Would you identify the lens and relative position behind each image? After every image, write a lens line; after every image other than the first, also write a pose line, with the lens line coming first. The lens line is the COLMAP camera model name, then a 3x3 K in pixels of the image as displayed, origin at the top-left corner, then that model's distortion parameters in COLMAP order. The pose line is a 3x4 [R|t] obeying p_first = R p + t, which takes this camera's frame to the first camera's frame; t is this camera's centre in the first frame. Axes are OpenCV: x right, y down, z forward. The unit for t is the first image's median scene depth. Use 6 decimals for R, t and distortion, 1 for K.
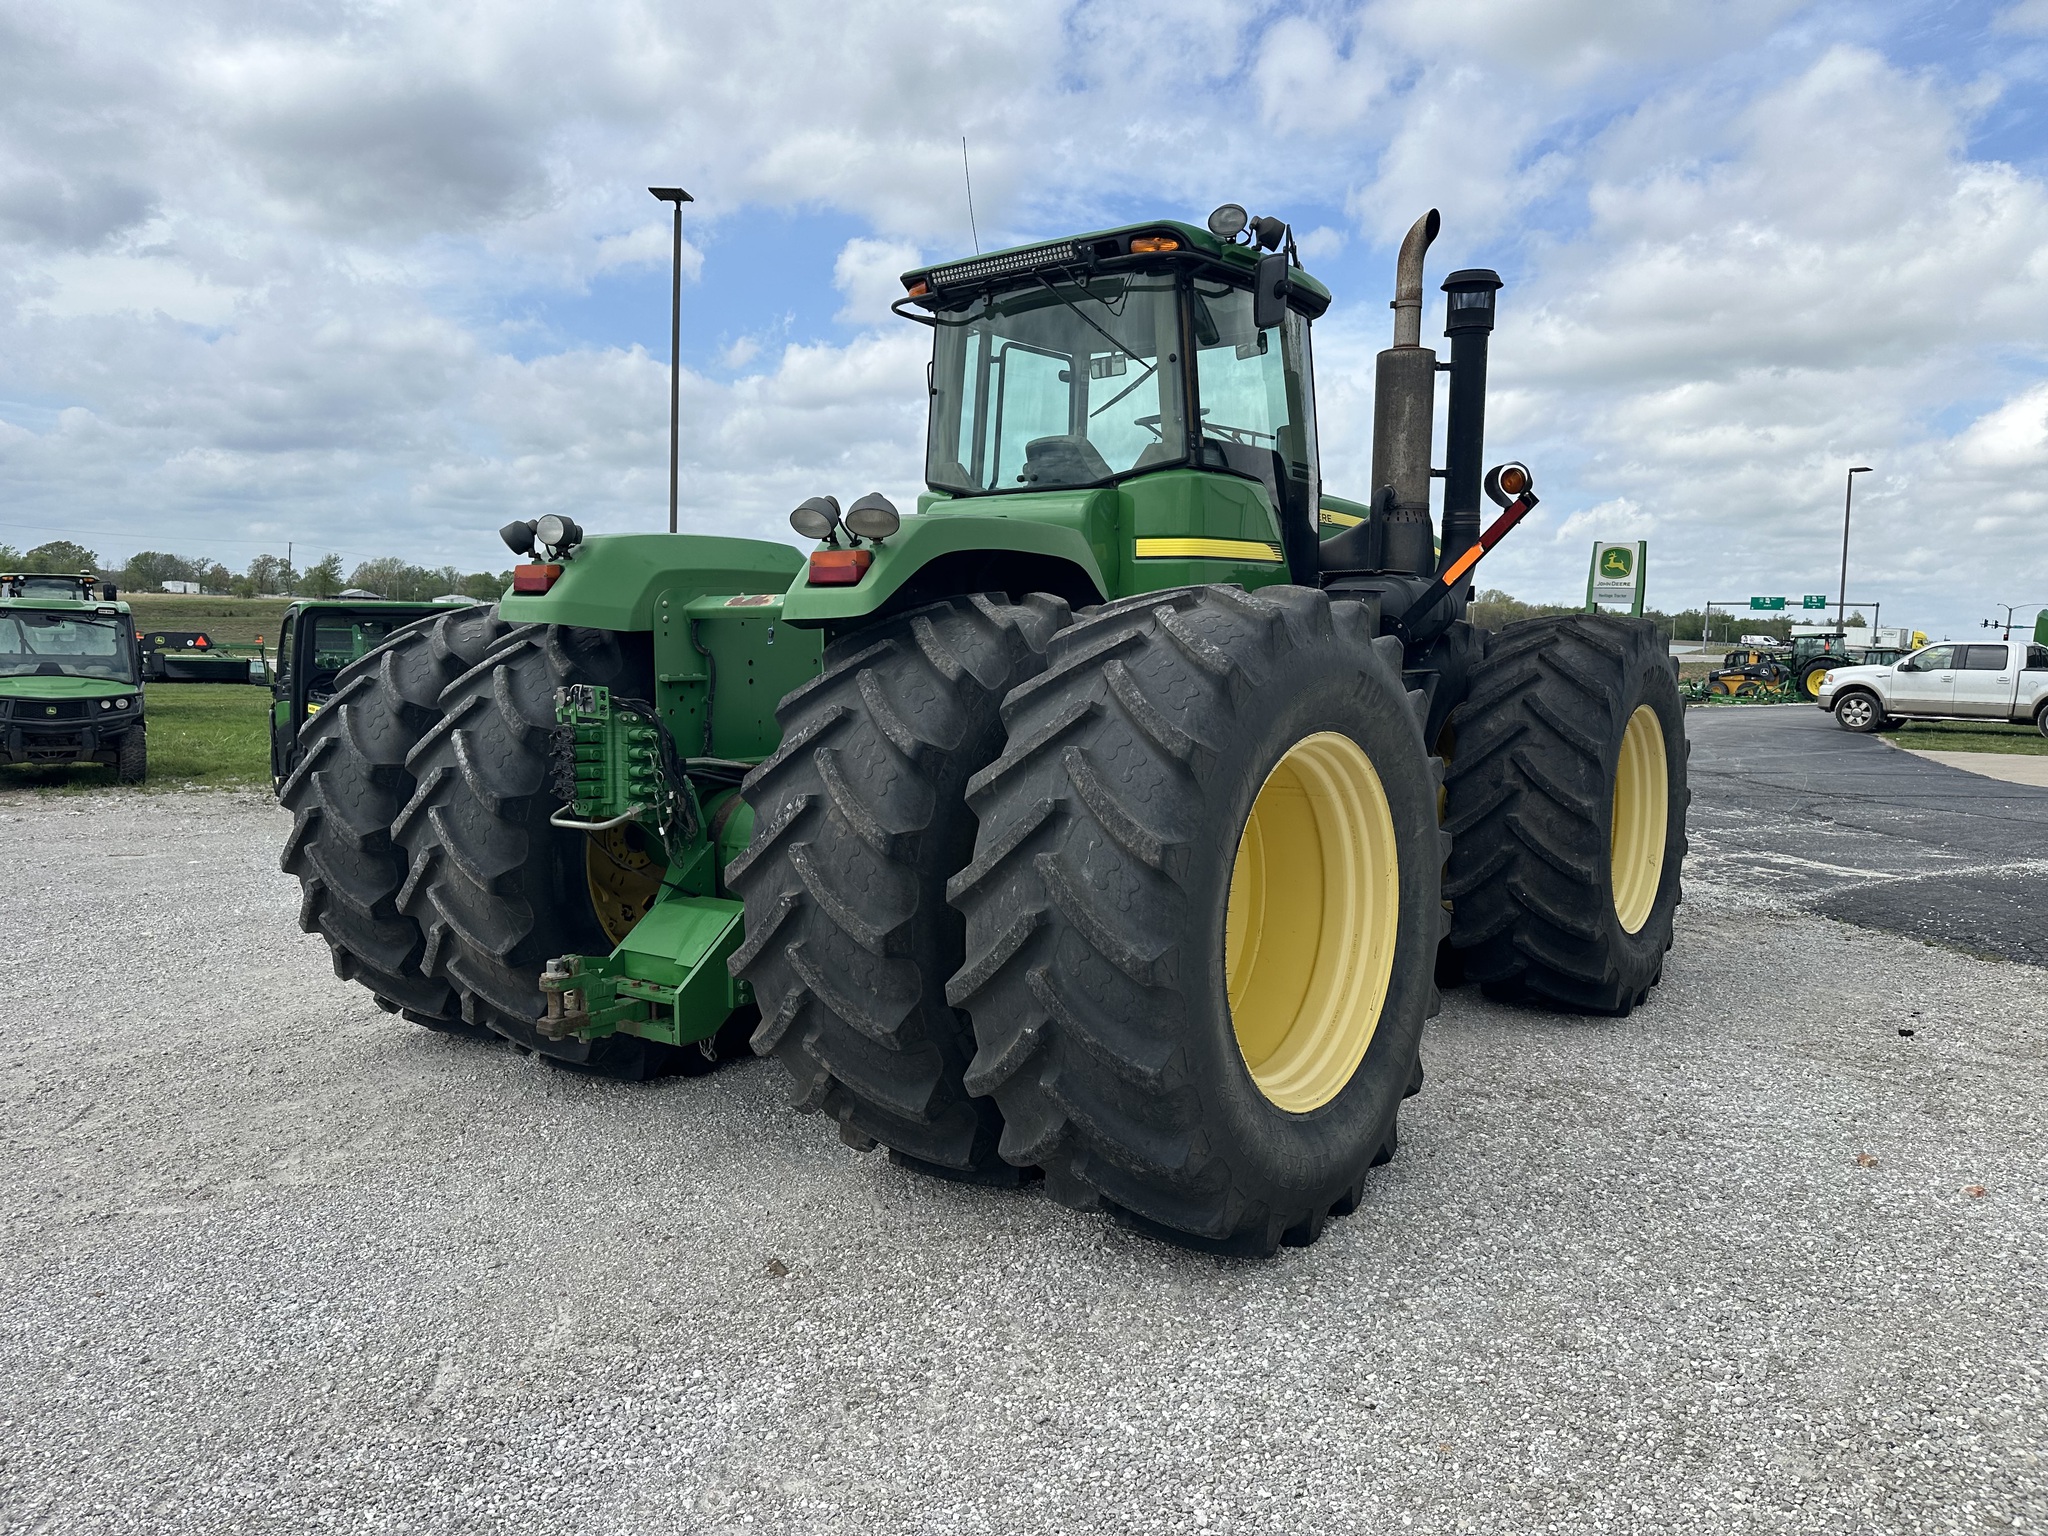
lens RADIAL K [[1446.4, 0, 1035.6], [0, 1446.4, 753.5], [0, 0, 1]] dist [0.040214, -0.040937]
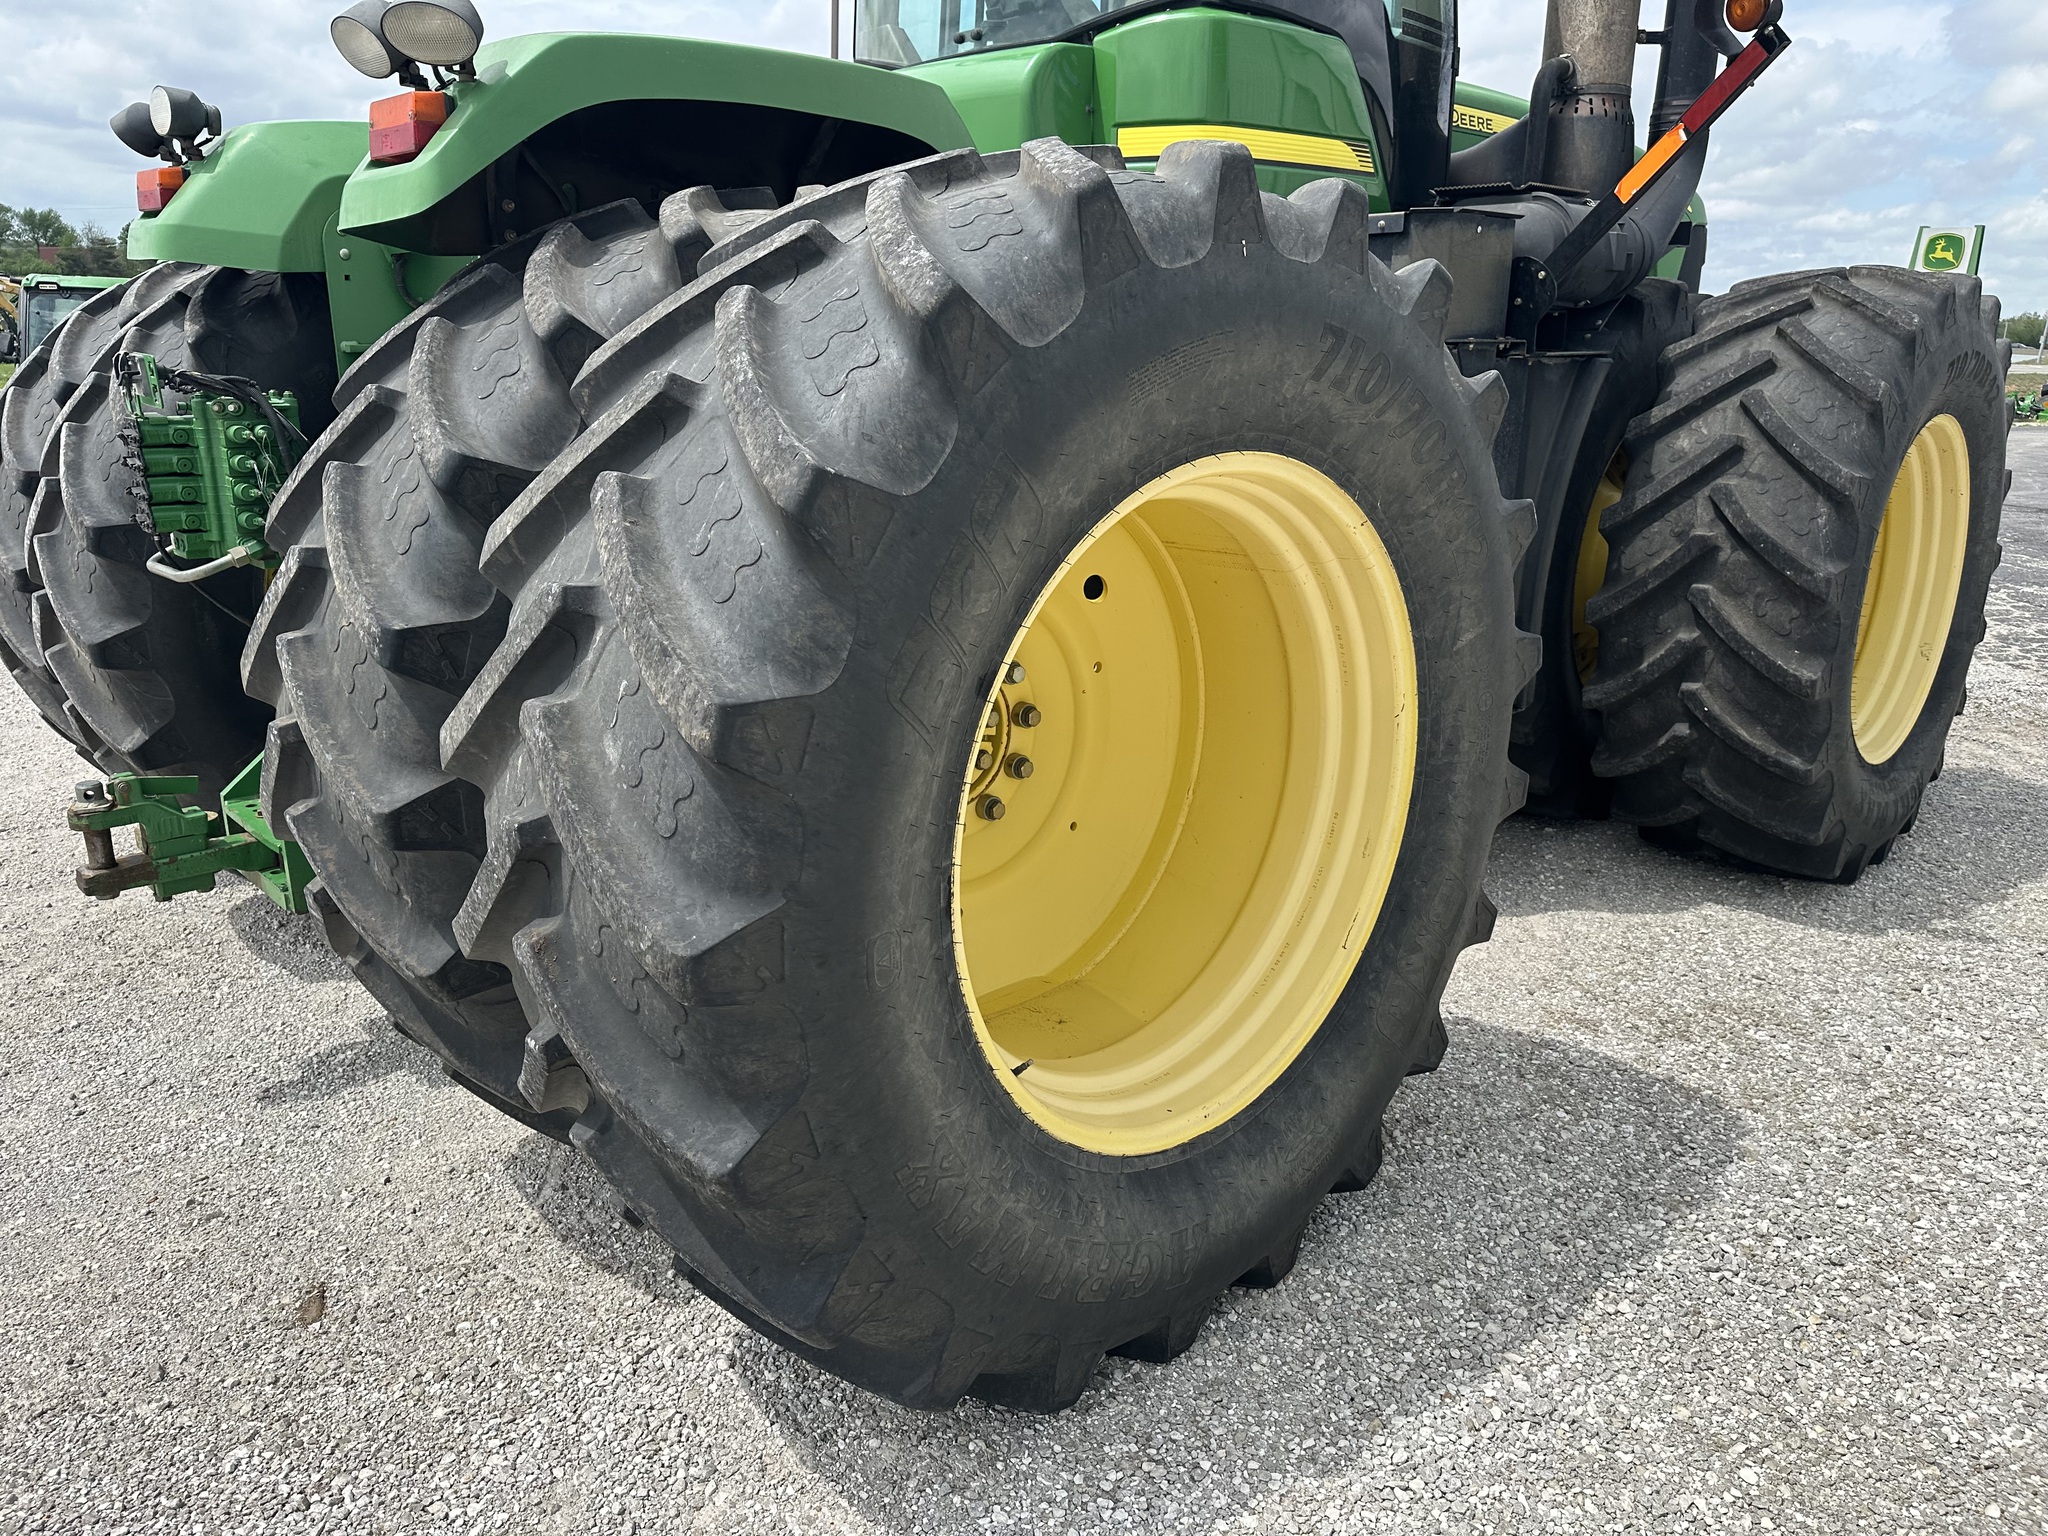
lens RADIAL K [[1446.4, 0, 1018.9], [0, 1446.4, 757.0], [0, 0, 1]] dist [0.040214, -0.040937]
pose [[0.986676, 0.051271, -0.154410, 0.135369], [-0.019716, 0.979734, 0.199328, -0.006744], [0.161501, -0.193628, 0.967691, 0.313686]]
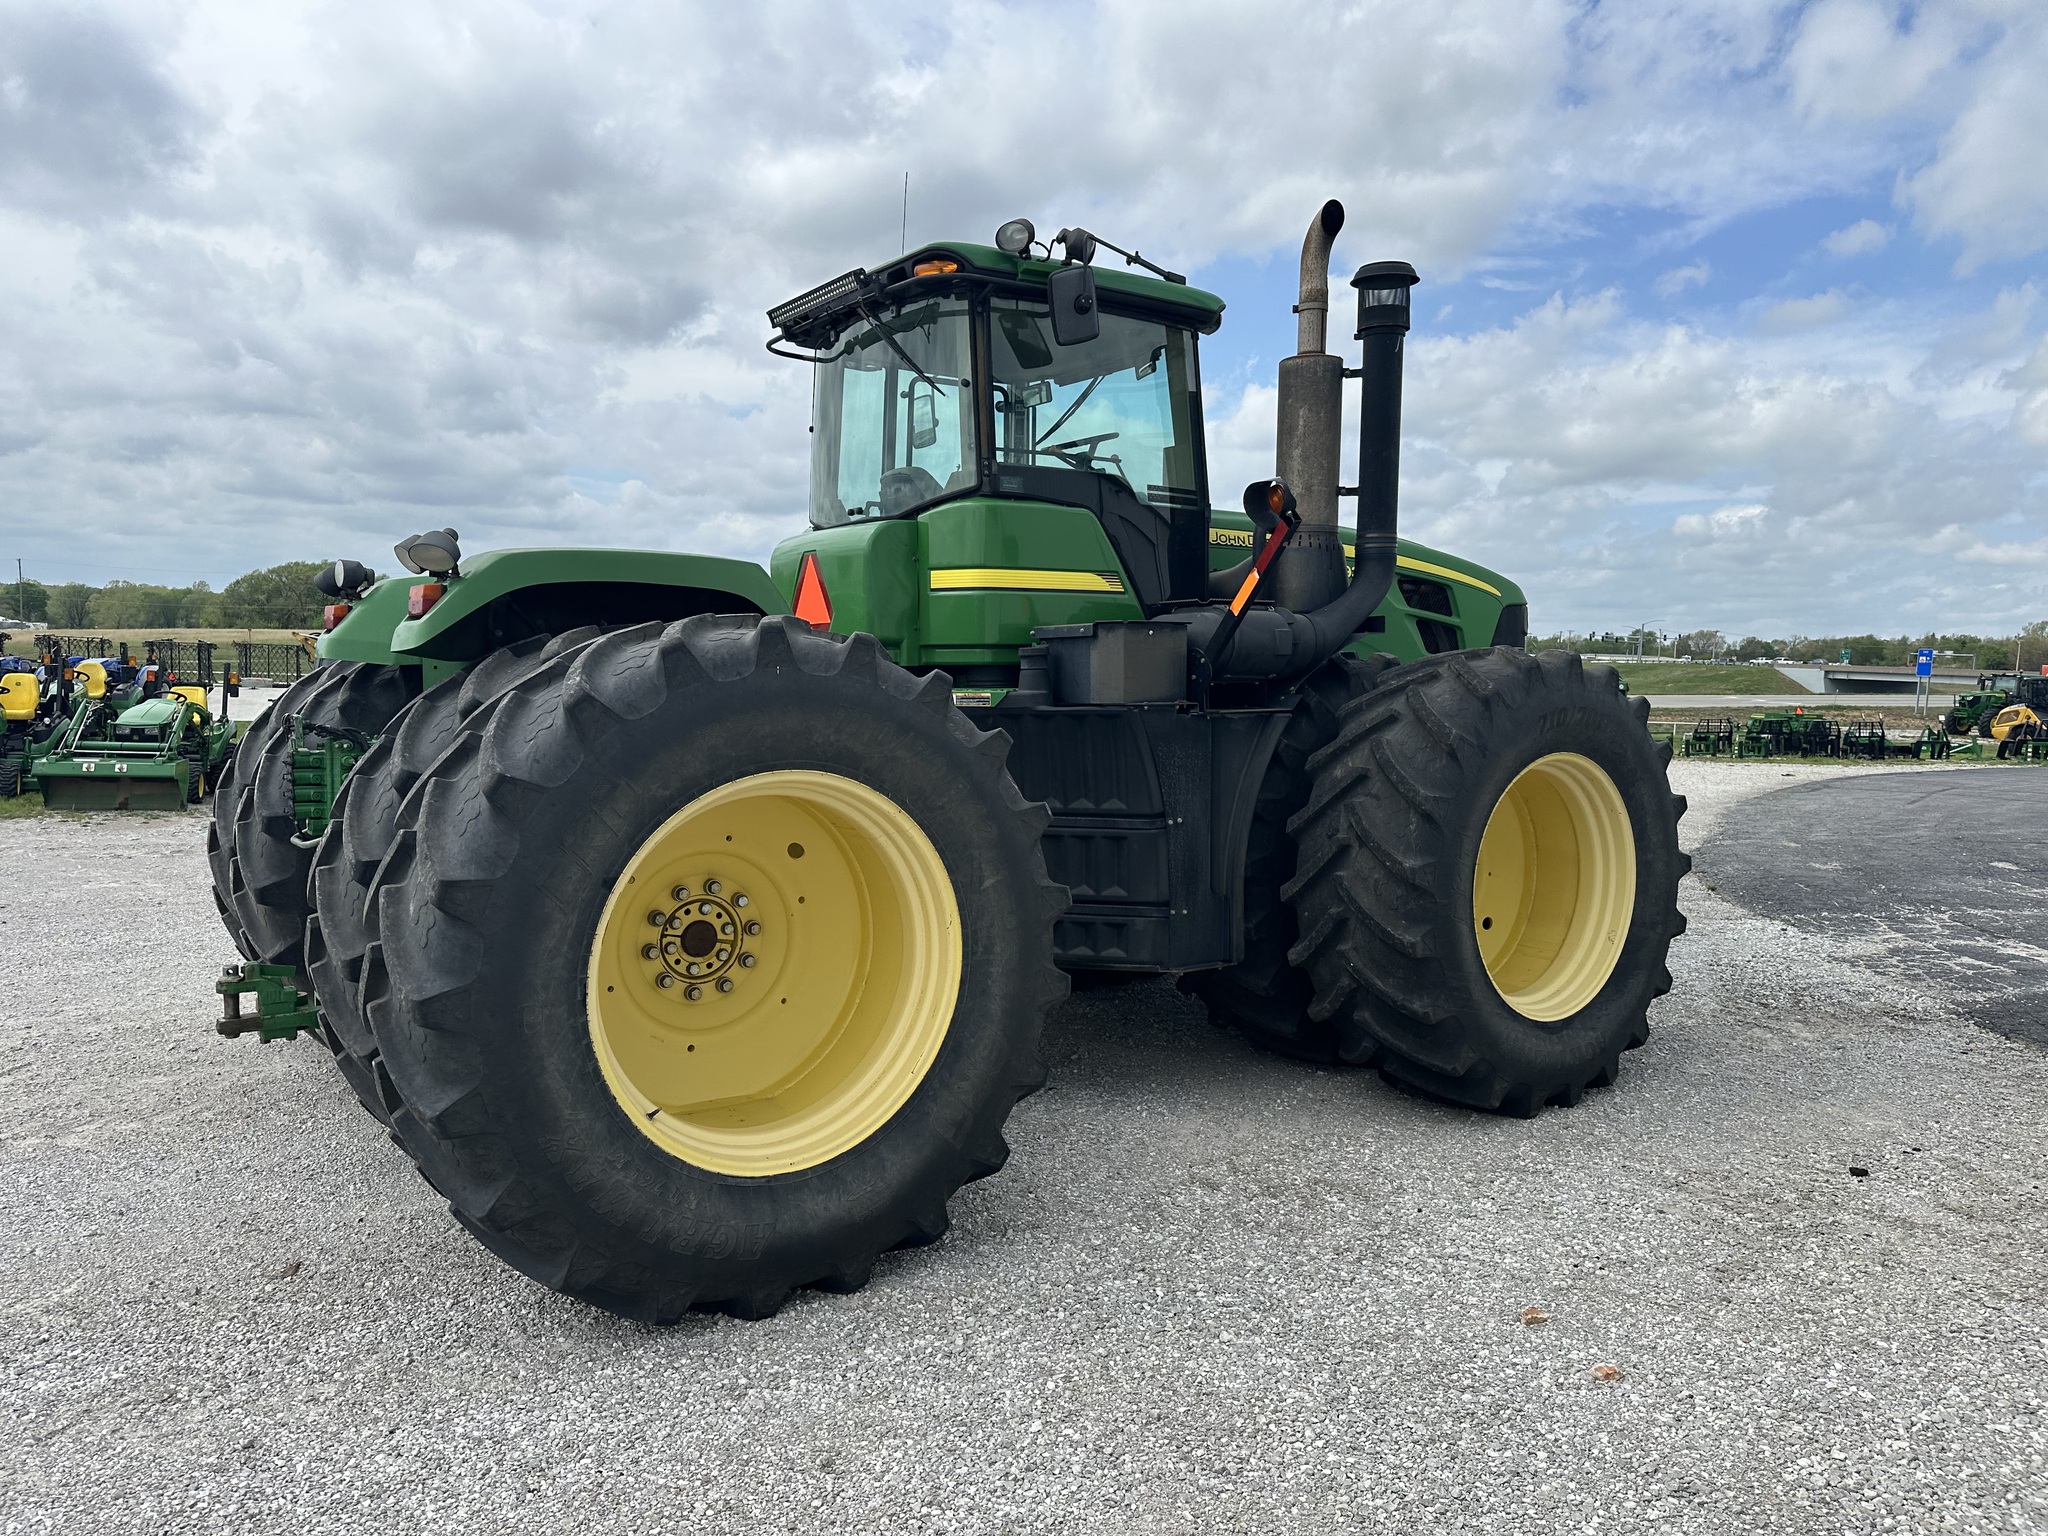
lens RADIAL K [[1435.6, 0, 1013.2], [0, 1435.6, 760.8], [0, 0, 1]] dist [0.055373, -0.067746]
pose [[0.949312, 0.020137, -0.313690, 0.412753], [-0.026908, 0.999489, -0.017272, -0.006014], [0.313182, 0.024837, 0.949368, 0.104284]]
